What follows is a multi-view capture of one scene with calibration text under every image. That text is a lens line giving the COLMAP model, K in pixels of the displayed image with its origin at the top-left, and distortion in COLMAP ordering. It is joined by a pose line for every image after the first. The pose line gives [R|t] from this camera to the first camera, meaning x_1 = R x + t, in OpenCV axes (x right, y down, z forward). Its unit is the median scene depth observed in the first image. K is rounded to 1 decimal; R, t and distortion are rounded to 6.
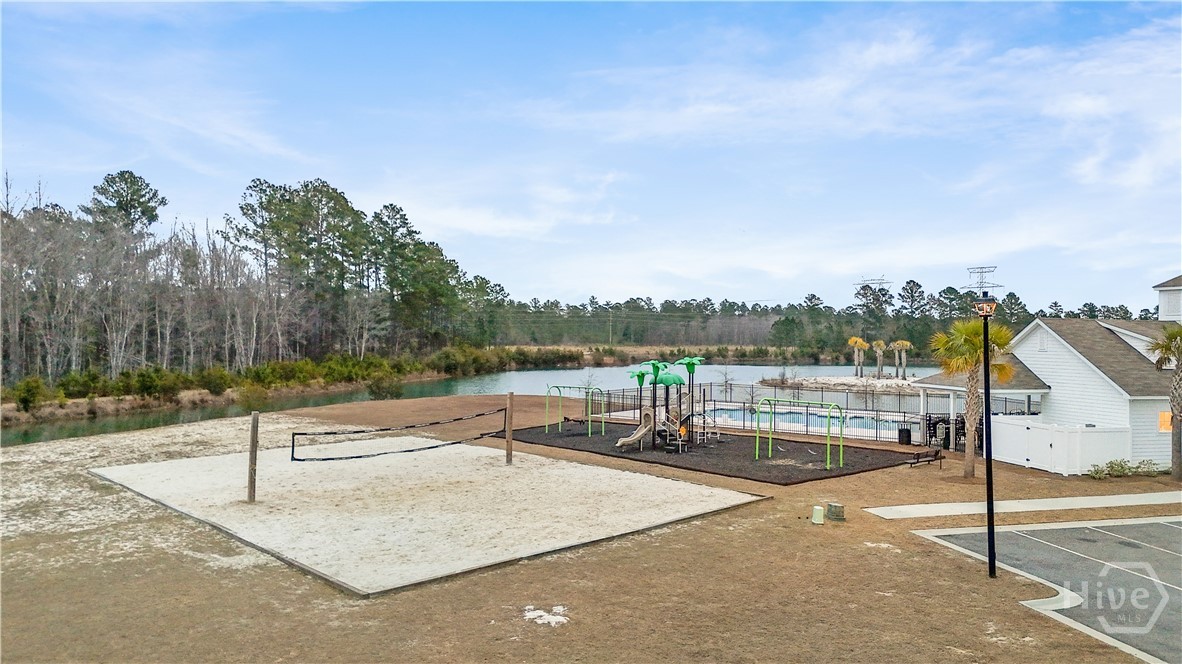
lens RADIAL K [[873.5, 0, 591.0], [0, 873.5, 332.0], [0, 0, 1]] dist [0.038675, -0.002901]
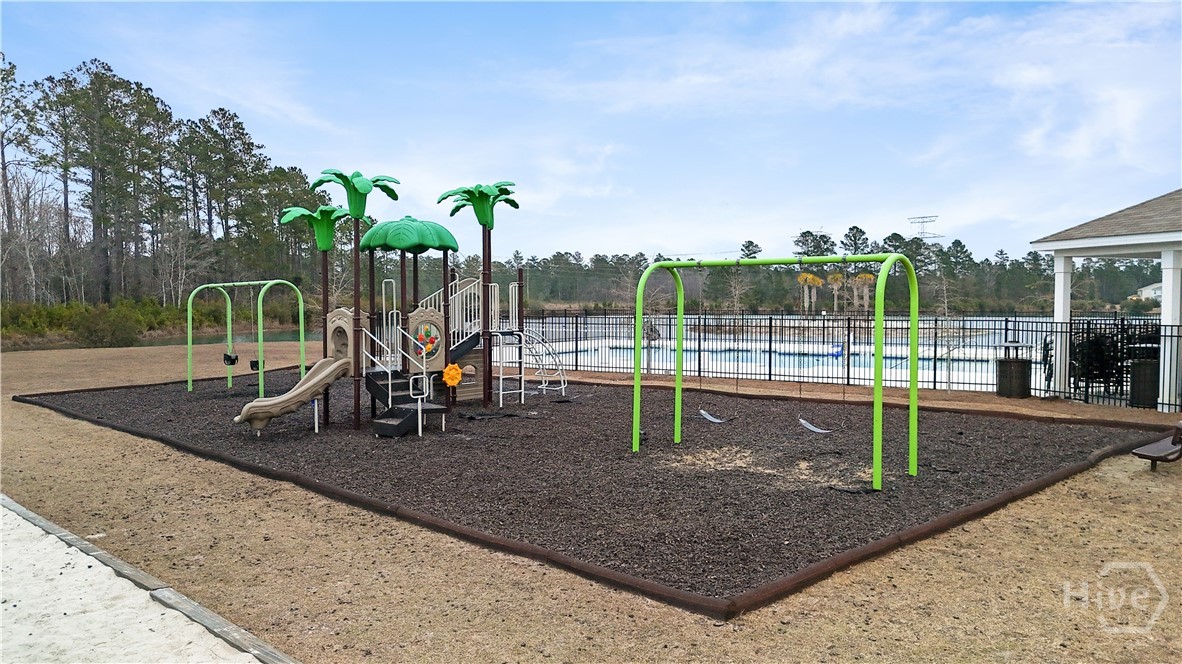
lens RADIAL K [[871.7, 0, 591.0], [0, 871.7, 332.0], [0, 0, 1]] dist [0.070466, -0.002379]
pose [[0.997437, -0.015116, 0.069942, 0.021534], [0.012267, 0.999085, 0.040976, 0.012514], [-0.070497, -0.040013, 0.996709, 0.097207]]
